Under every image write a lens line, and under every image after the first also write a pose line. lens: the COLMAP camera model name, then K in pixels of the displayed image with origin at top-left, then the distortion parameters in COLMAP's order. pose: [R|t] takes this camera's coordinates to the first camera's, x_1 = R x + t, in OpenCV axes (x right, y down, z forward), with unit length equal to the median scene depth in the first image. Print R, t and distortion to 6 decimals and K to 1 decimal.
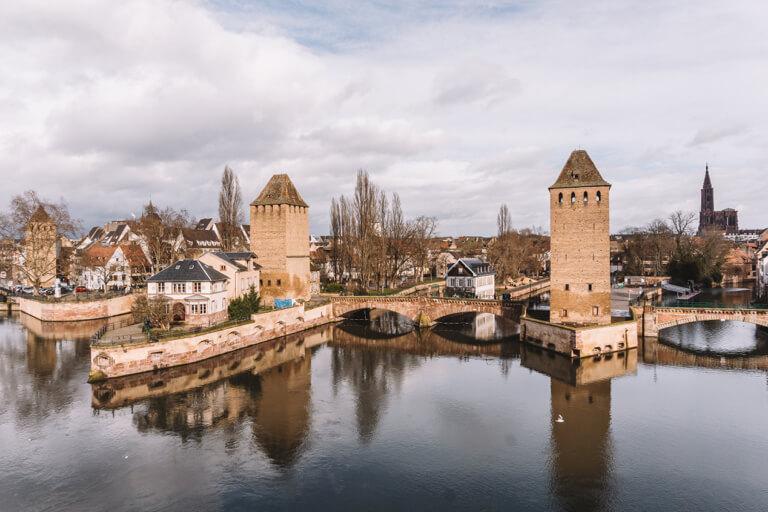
lens RADIAL K [[524.1, 0, 384.0], [0, 524.1, 256.0], [0, 0, 1]] dist [-0.023333, -0.004843]
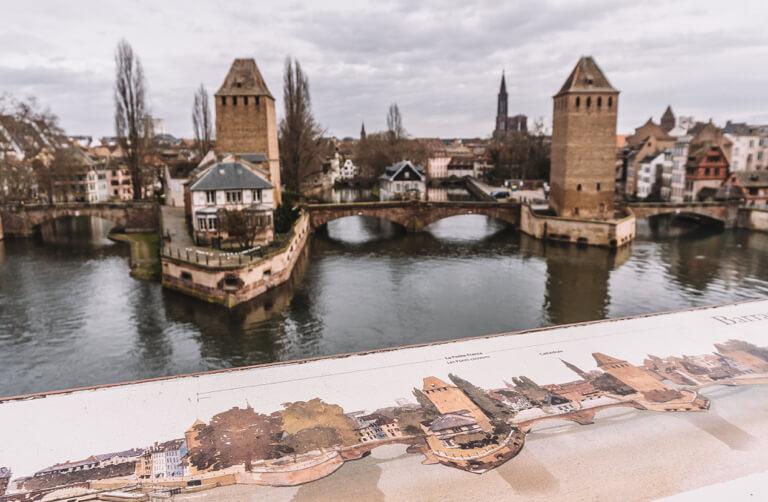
lens RADIAL K [[606.1, 0, 384.0], [0, 606.1, 251.0], [0, 0, 1]] dist [0.004277, 0.001586]
pose [[0.905507, -0.064339, 0.419424, -0.558384], [0.002999, 0.989384, 0.145294, 0.006912], [-0.424320, -0.130306, 0.896088, 0.024328]]
